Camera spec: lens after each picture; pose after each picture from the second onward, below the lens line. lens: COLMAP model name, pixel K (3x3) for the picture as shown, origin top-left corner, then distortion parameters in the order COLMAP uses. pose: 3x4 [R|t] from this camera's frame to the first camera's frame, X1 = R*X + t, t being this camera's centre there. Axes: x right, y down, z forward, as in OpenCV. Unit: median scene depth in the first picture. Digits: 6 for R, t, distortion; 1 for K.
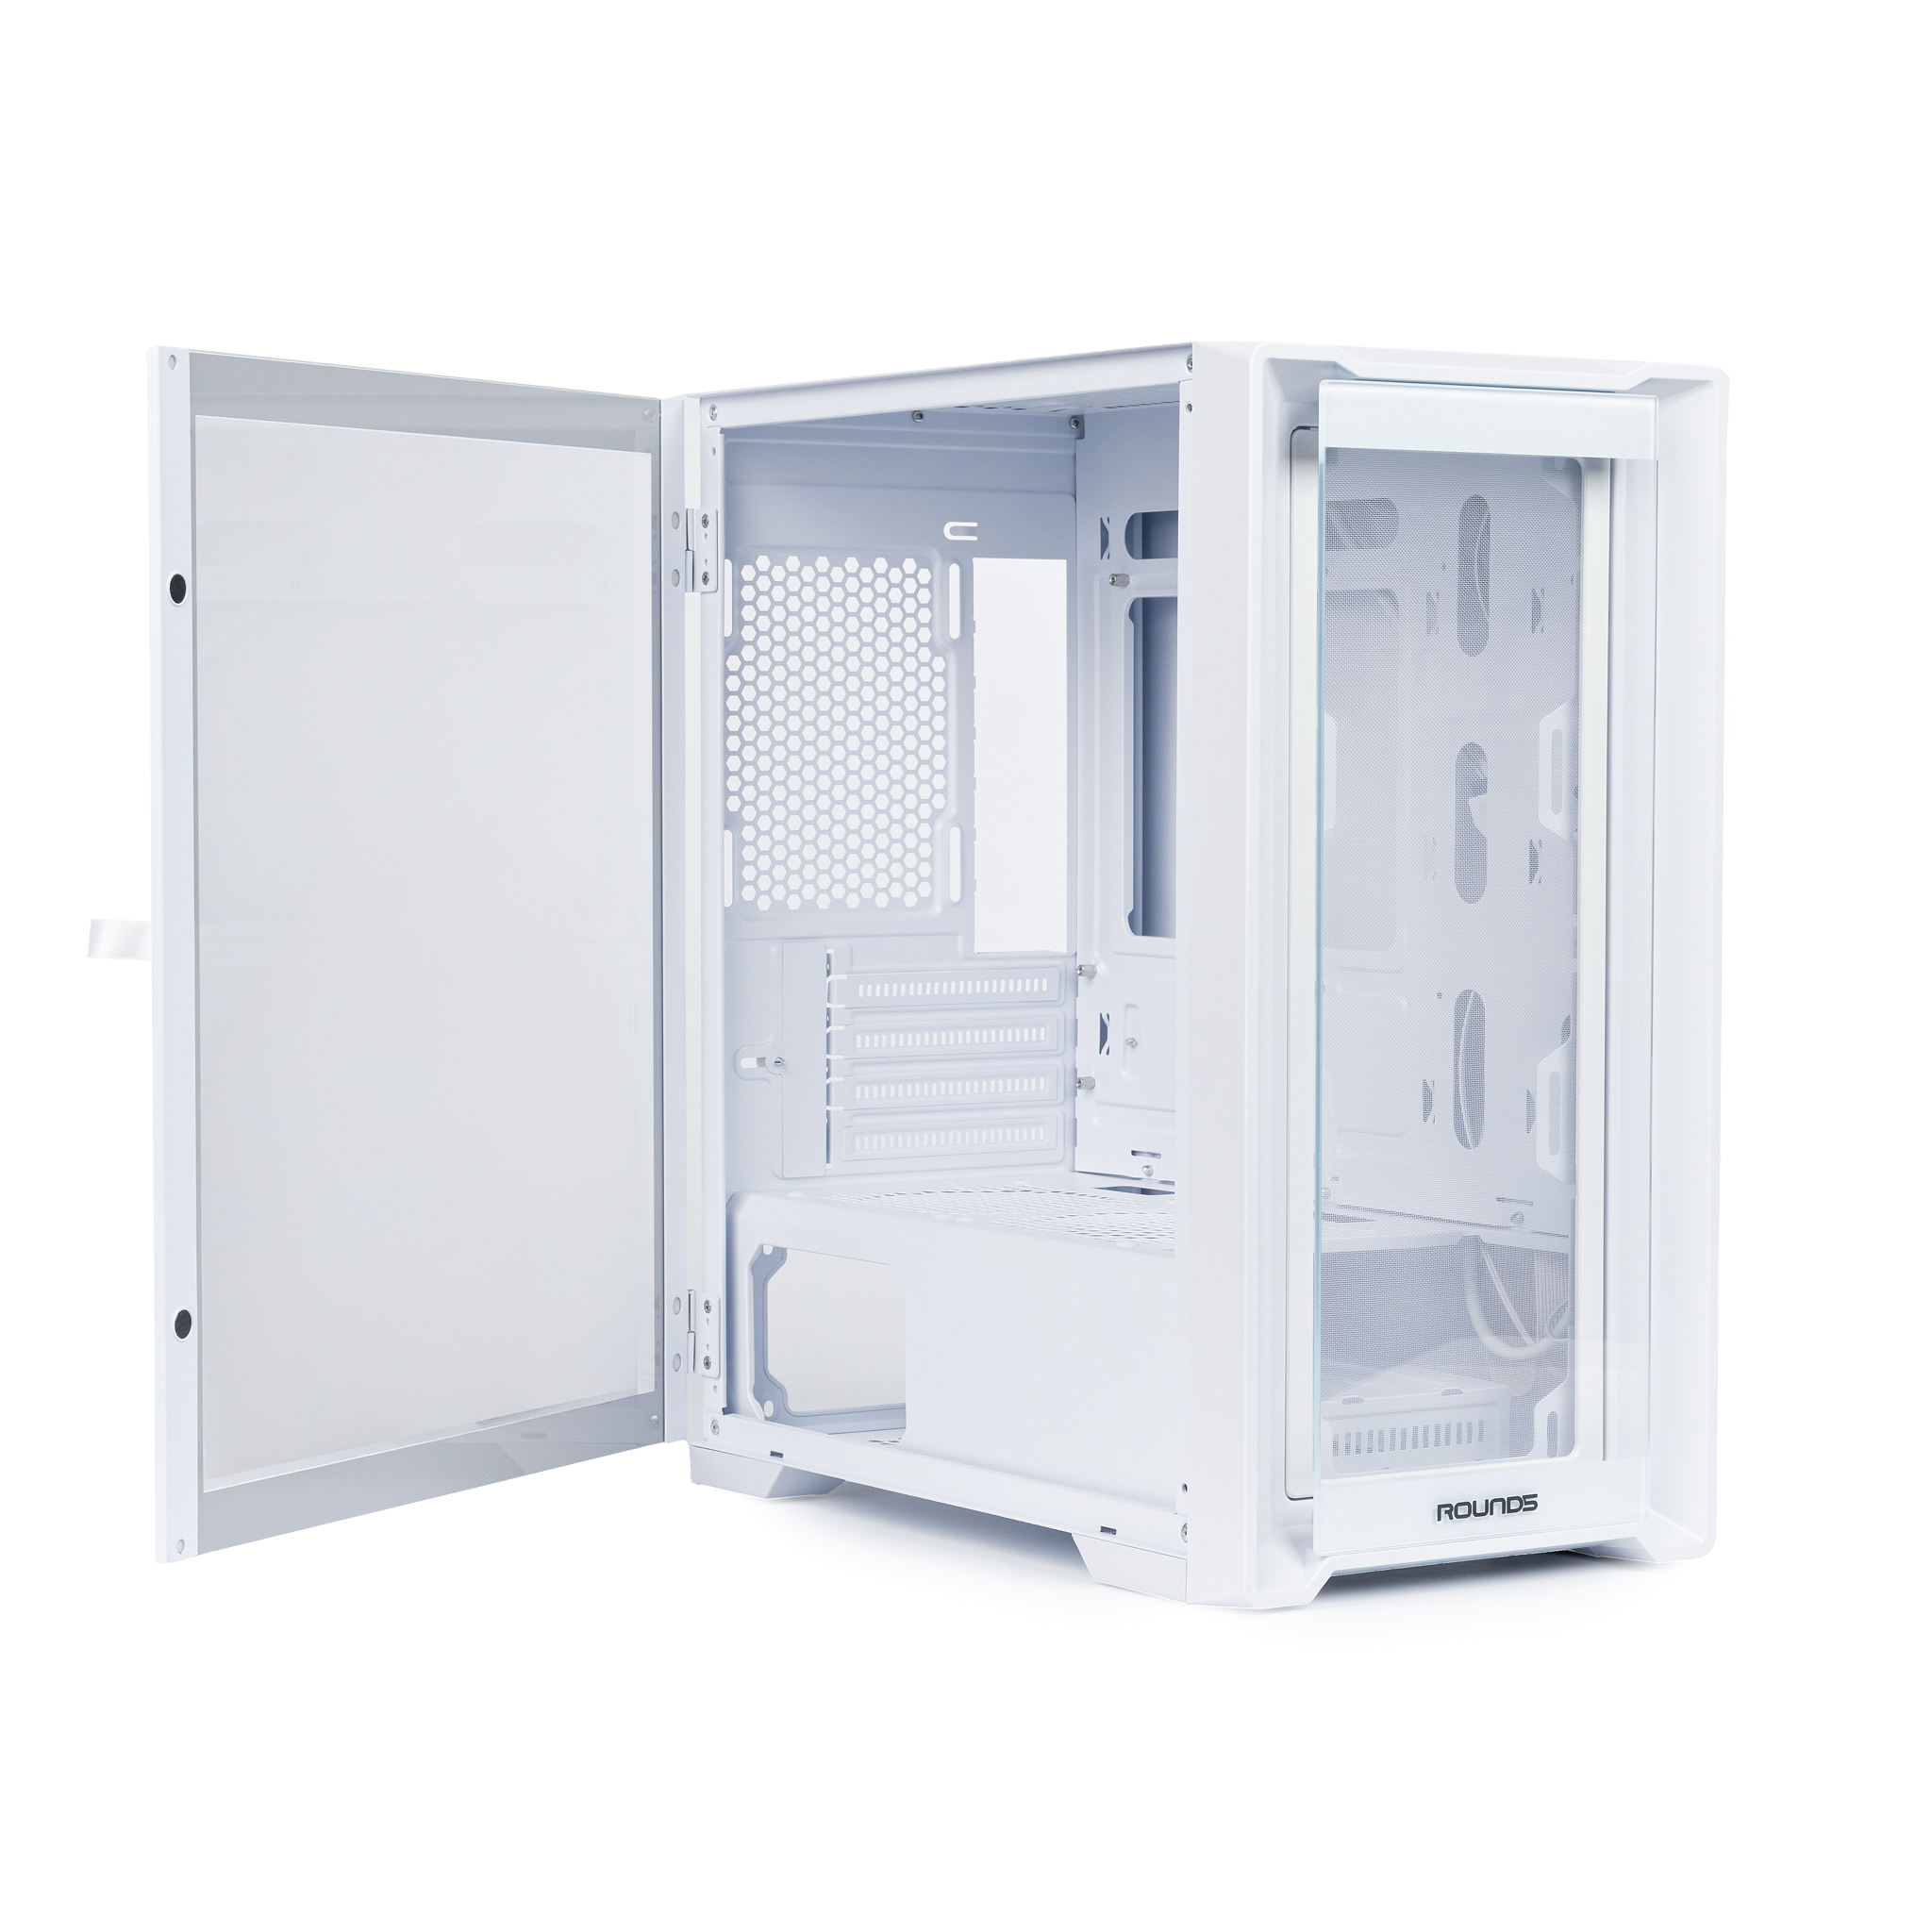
lens RADIAL K [[5262.7, 0, 1156.9], [0, 5262.7, 960.0], [0, 0, 1]] dist [0.158103, 0.000000]
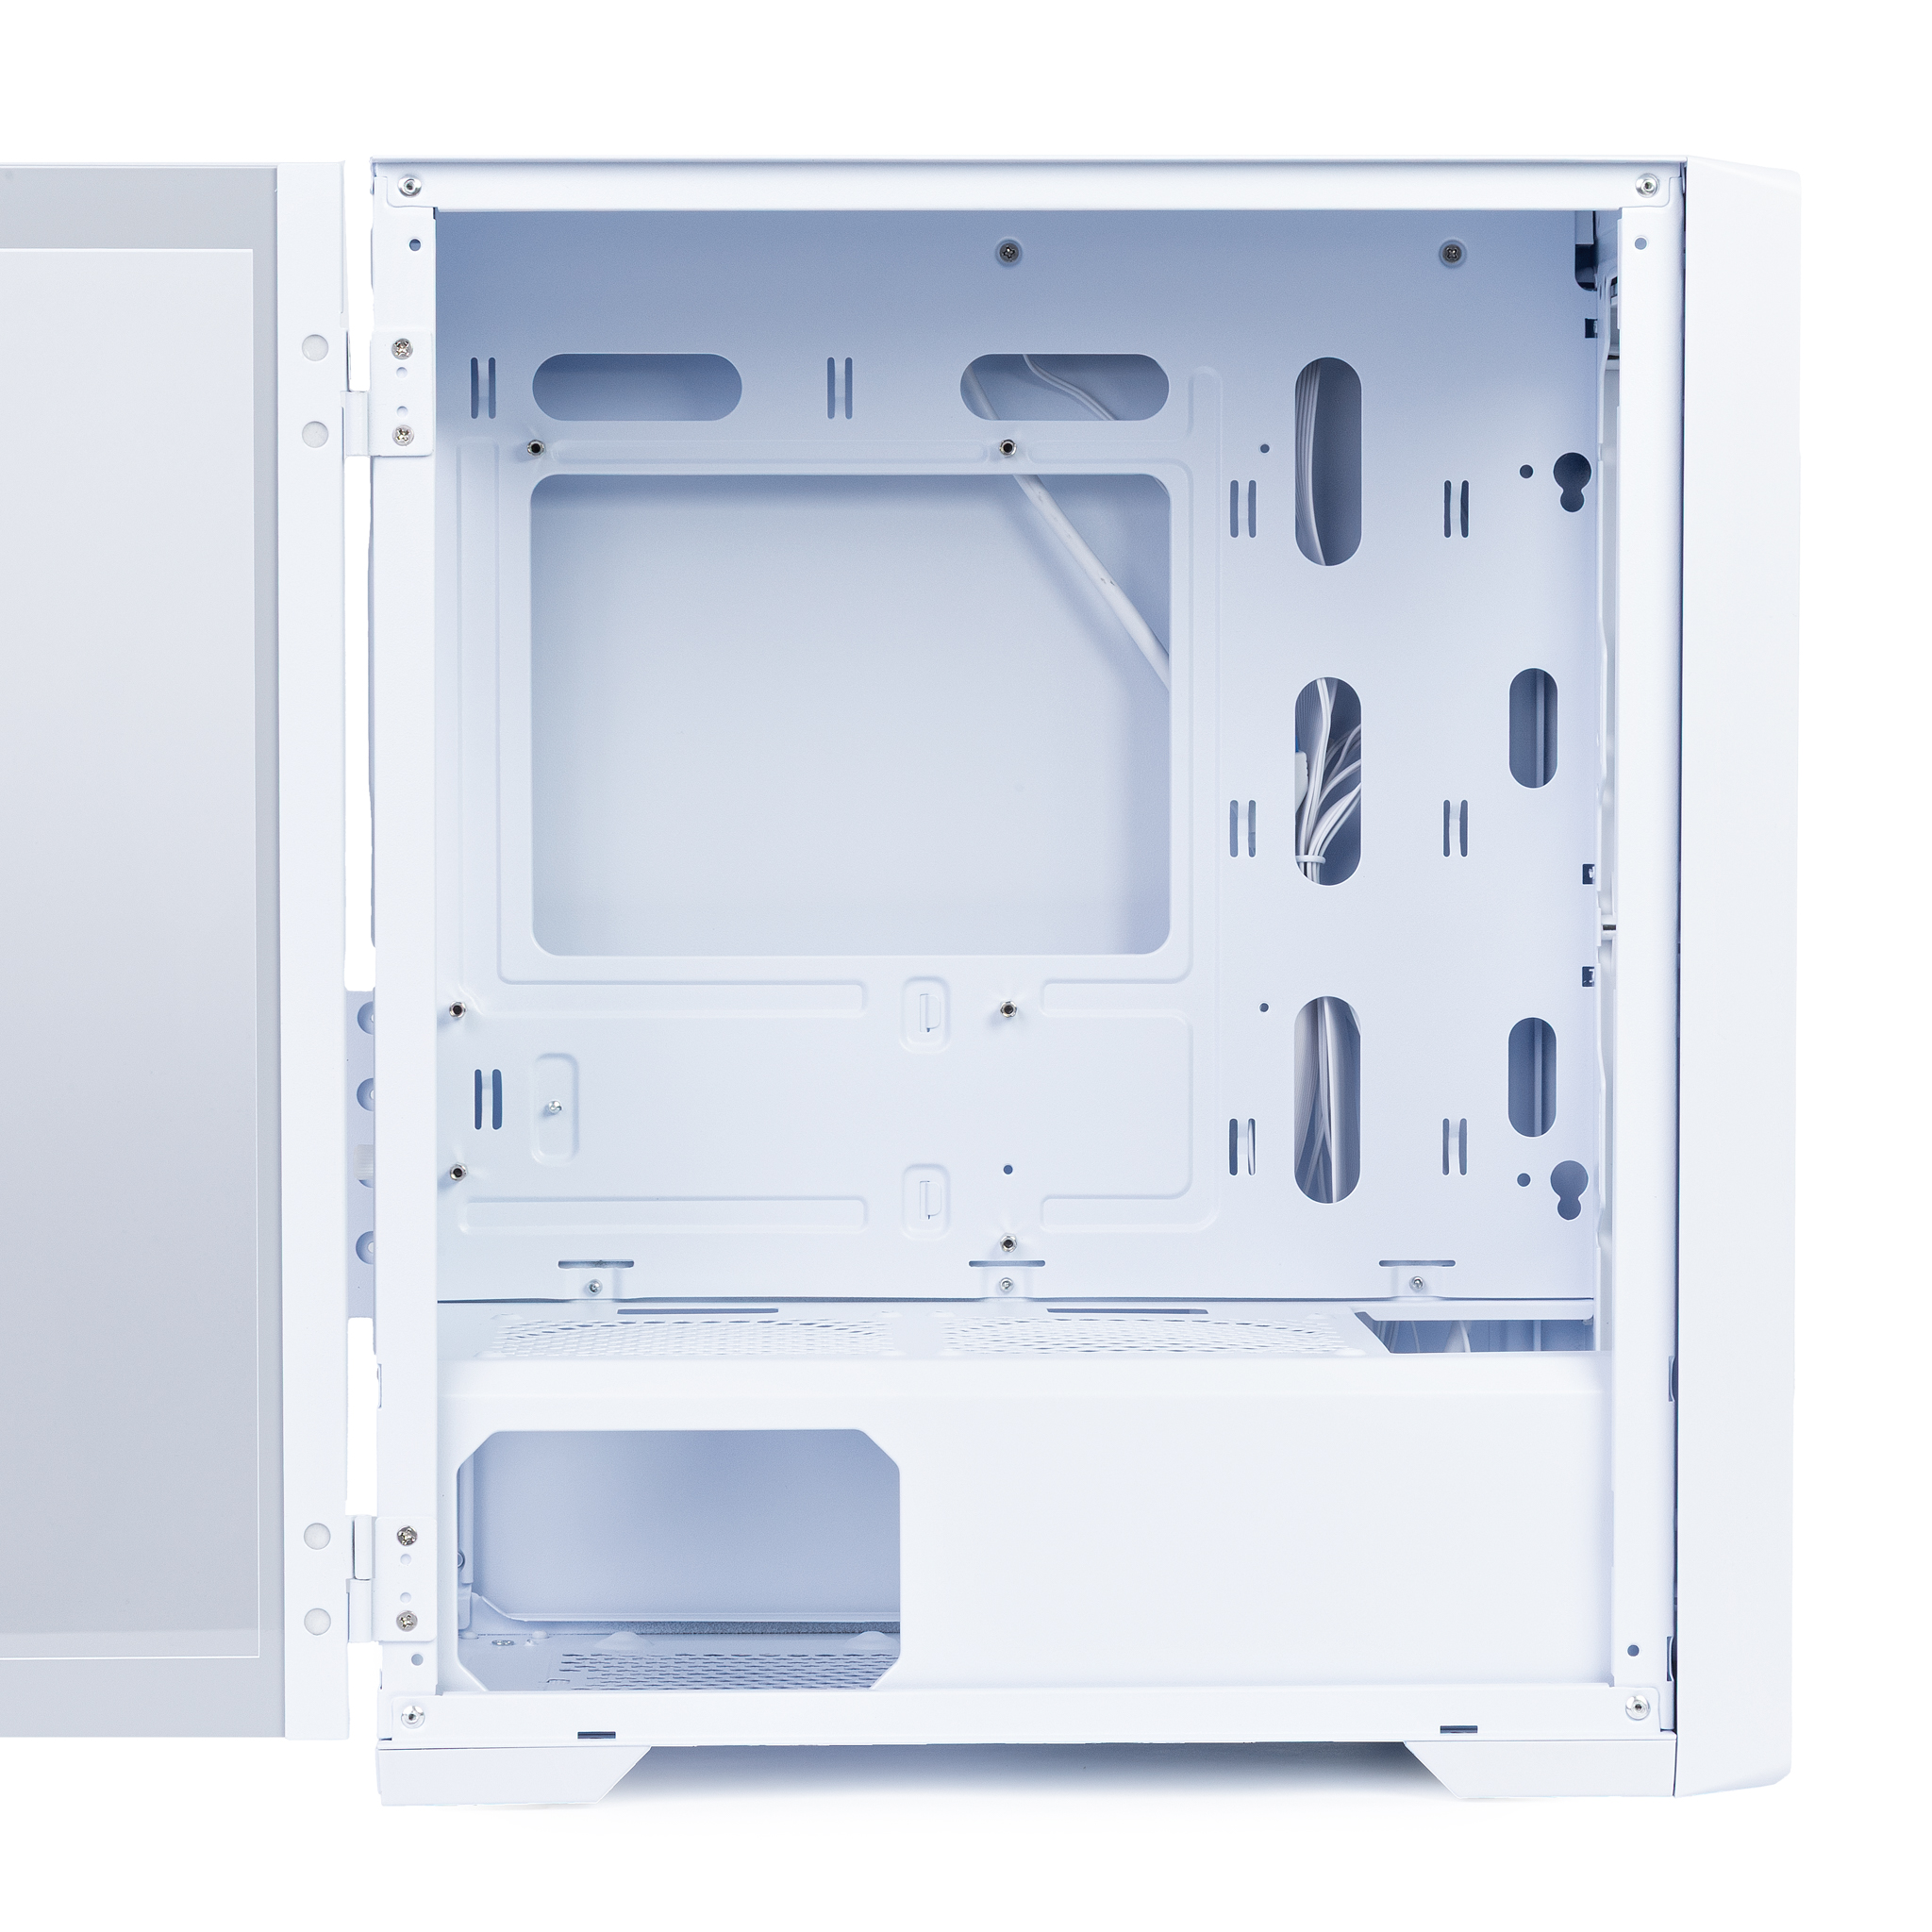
lens RADIAL K [[7146.8, 0, 965.7], [0, 7146.8, 963.9], [0, 0, 1]] dist [0.010792, 0.000000]
pose [[0.509248, -0.040780, 0.859653, -0.824165], [0.039346, 0.998935, 0.024079, -0.025133], [-0.859720, 0.021561, 0.510311, 0.484647]]
